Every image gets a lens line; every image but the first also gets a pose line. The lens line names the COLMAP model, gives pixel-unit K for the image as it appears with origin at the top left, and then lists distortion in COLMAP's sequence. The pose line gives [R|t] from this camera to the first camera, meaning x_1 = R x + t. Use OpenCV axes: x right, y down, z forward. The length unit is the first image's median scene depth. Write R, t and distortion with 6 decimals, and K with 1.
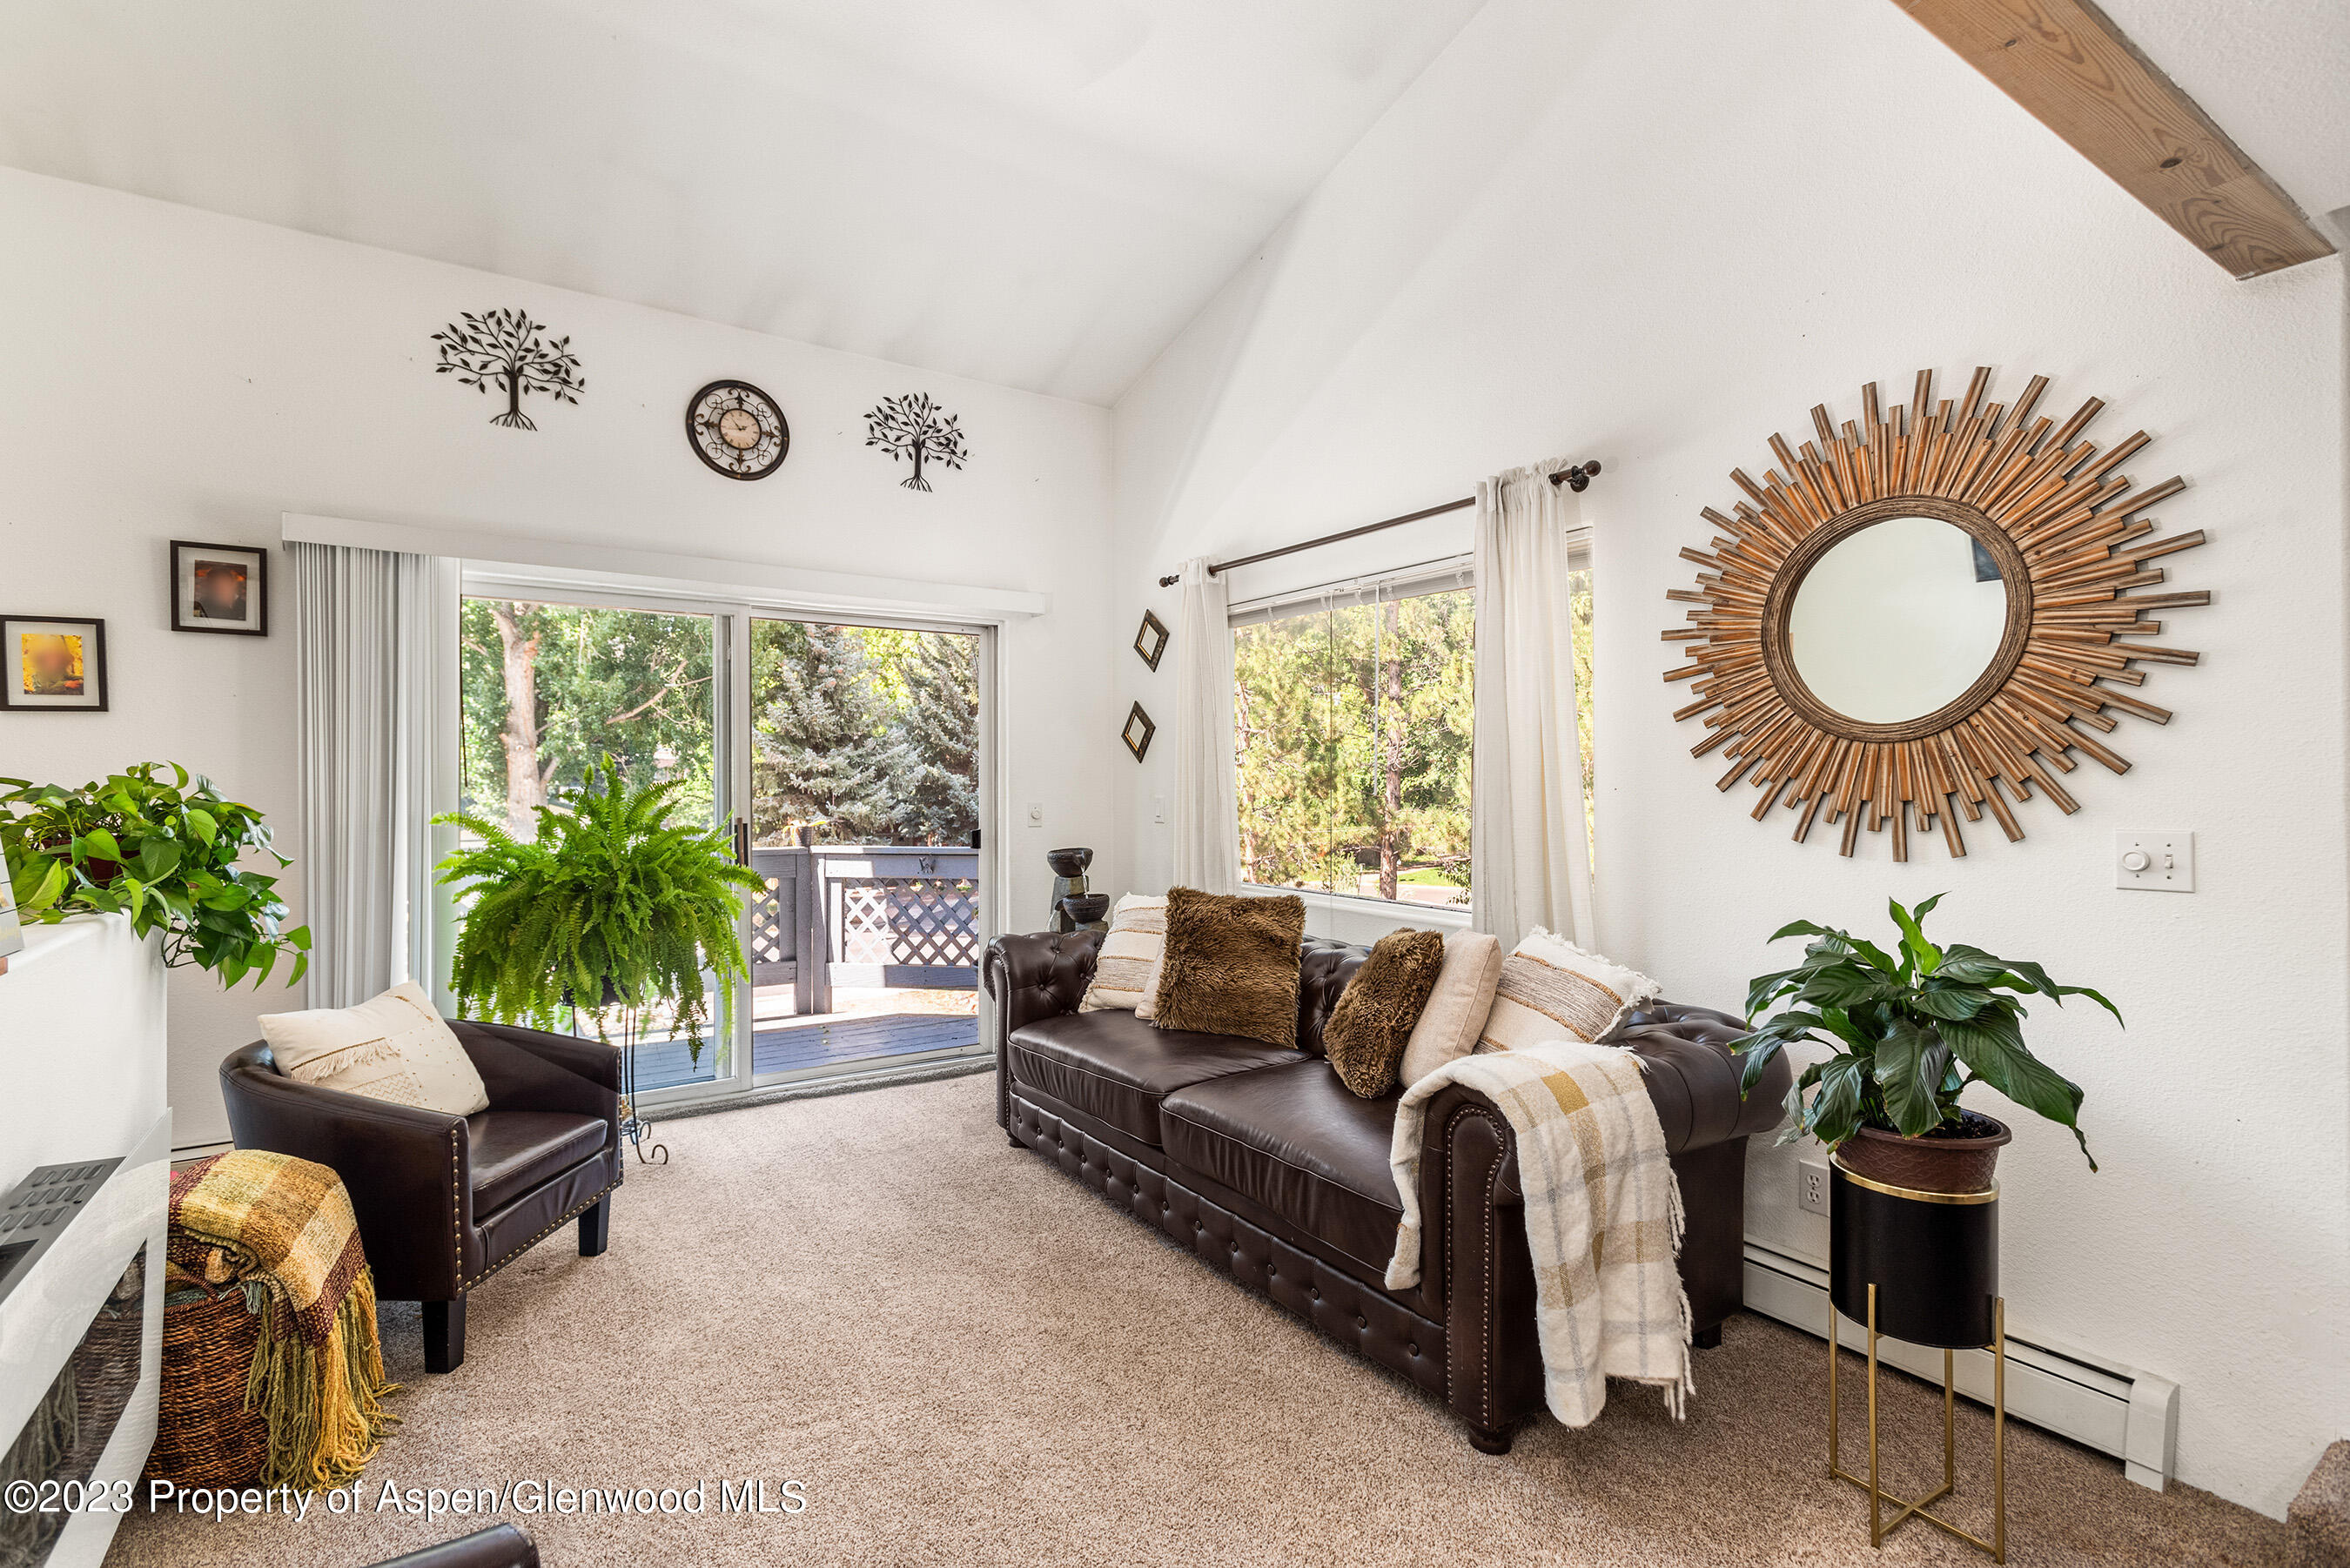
lens RADIAL K [[1108.3, 0, 1175.0], [0, 1108.3, 784.0], [0, 0, 1]] dist [-0.001034, -0.000377]
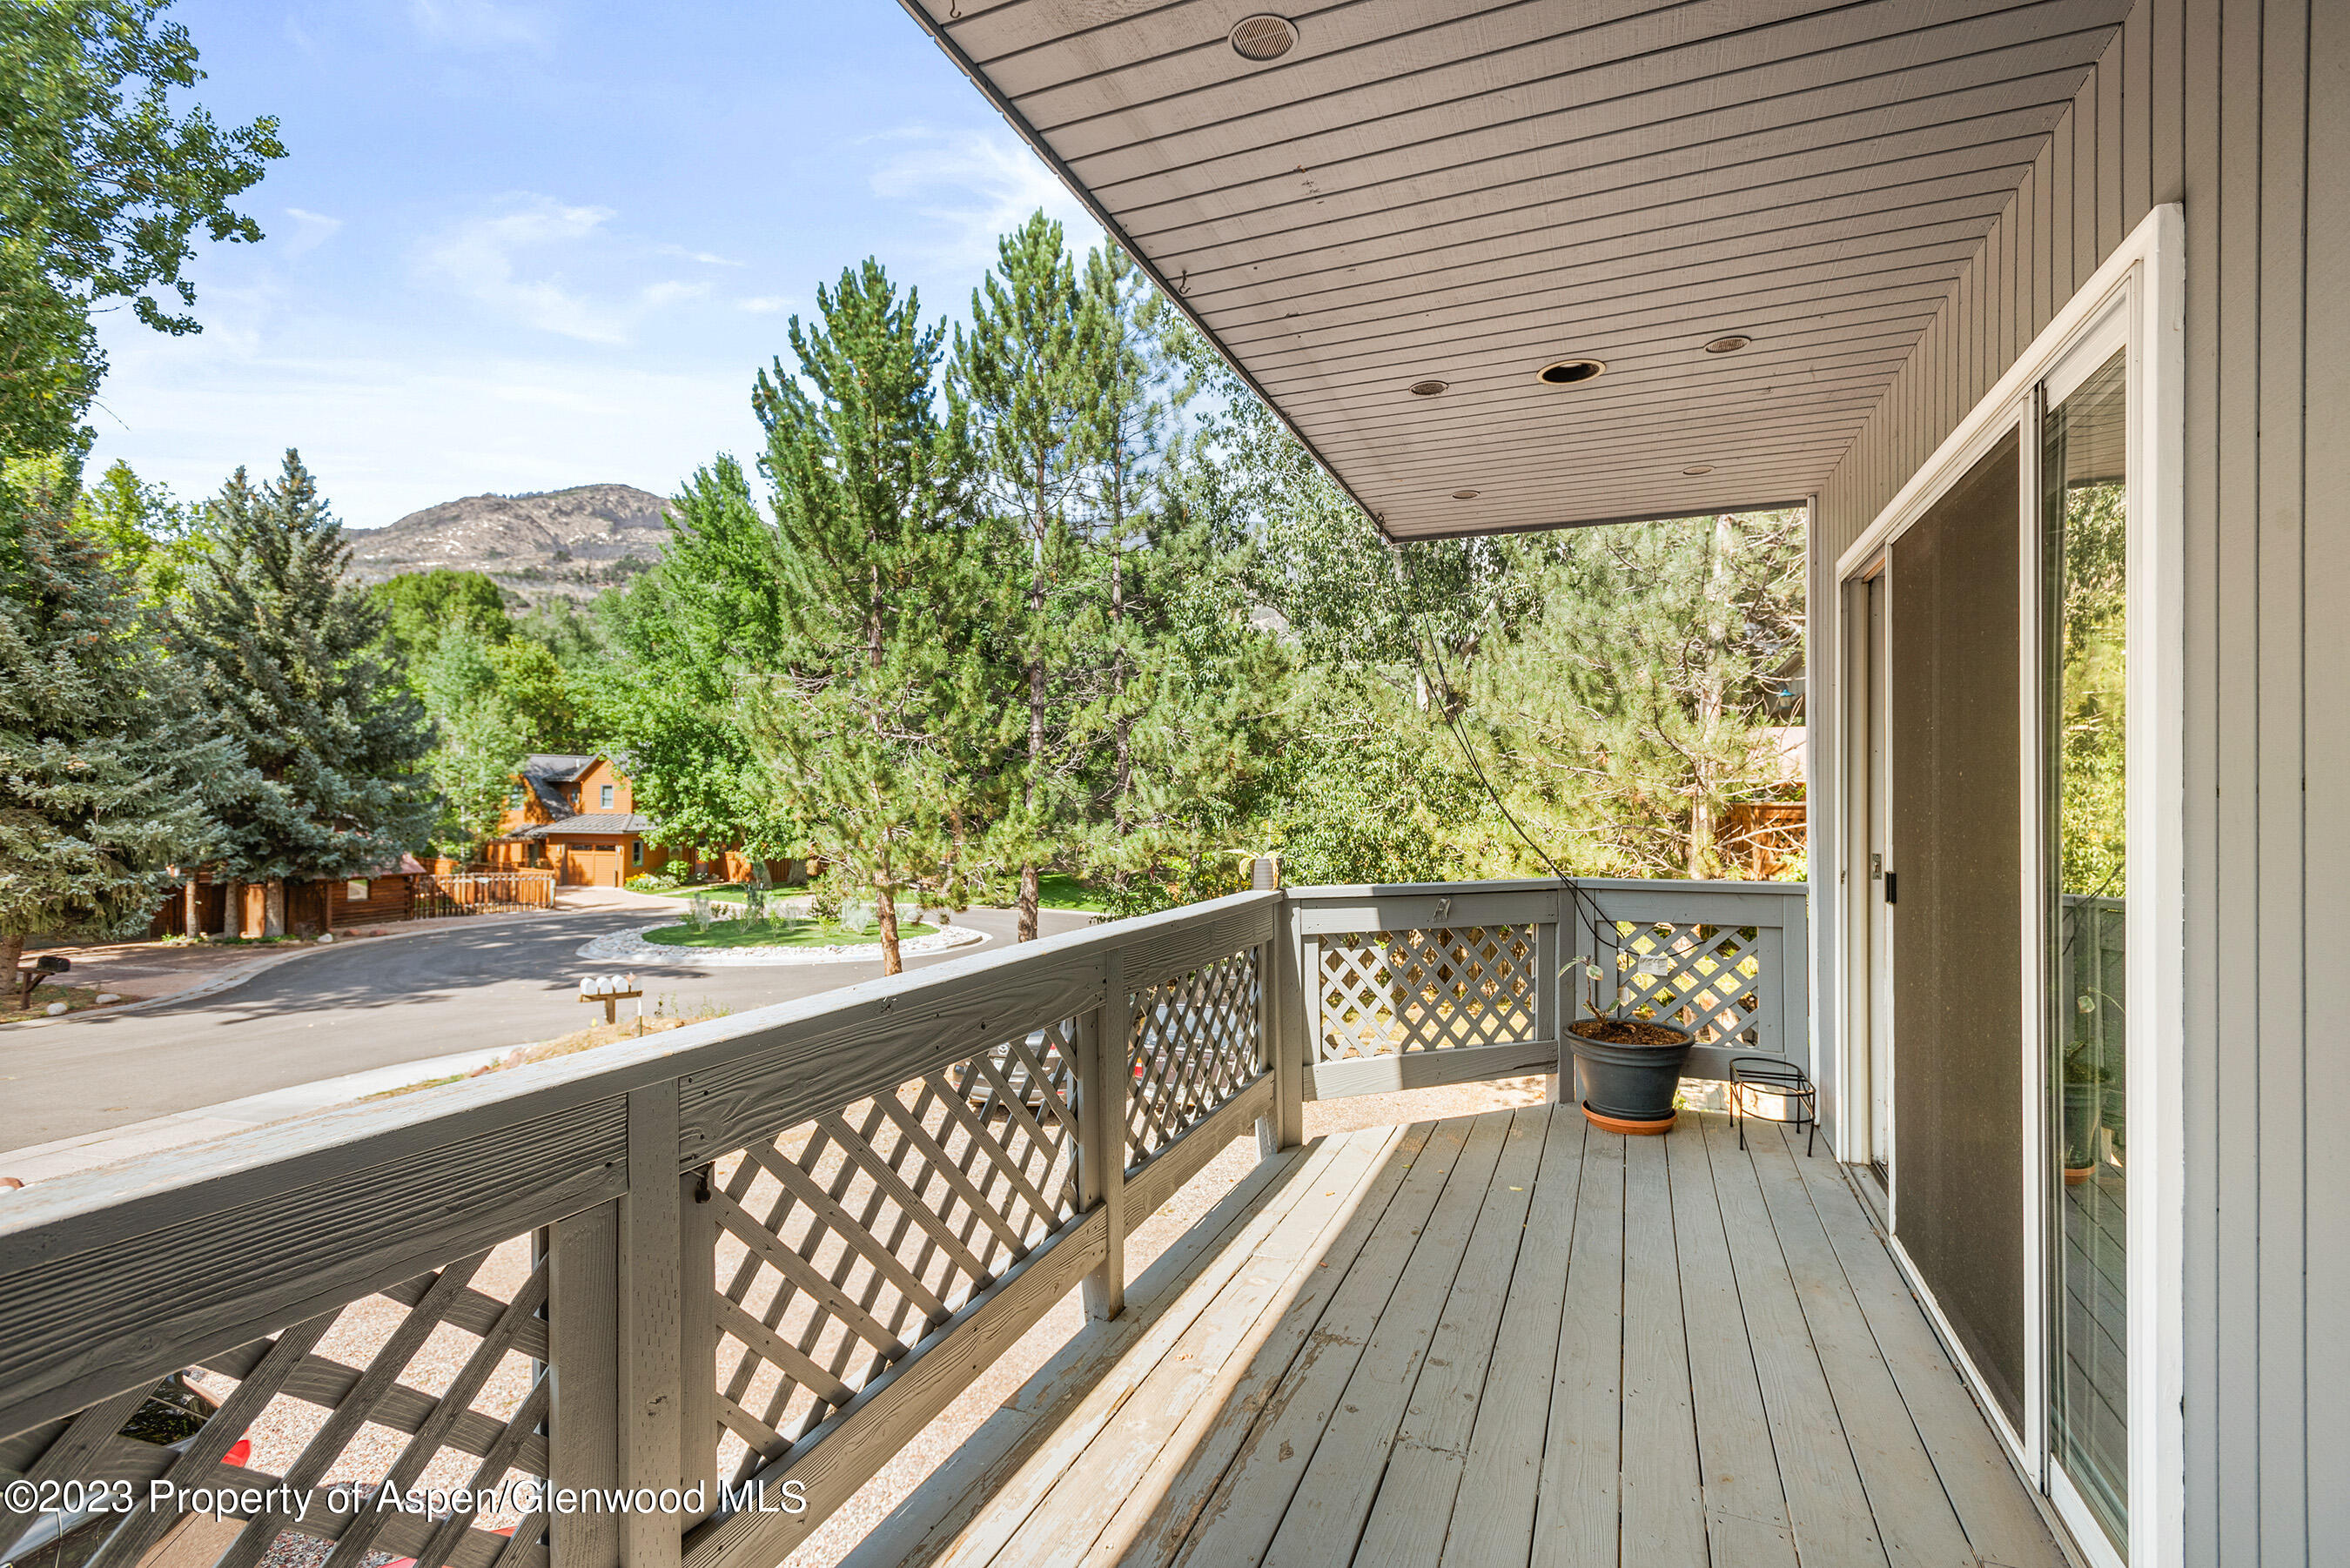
lens RADIAL K [[1108.3, 0, 1175.0], [0, 1108.3, 784.0], [0, 0, 1]] dist [-0.001034, -0.000377]
pose [[0.825320, 0.013607, 0.564502, -0.370289], [-0.006148, 0.999867, -0.015113, 0.002284], [-0.564632, 0.009003, 0.825293, 0.244672]]
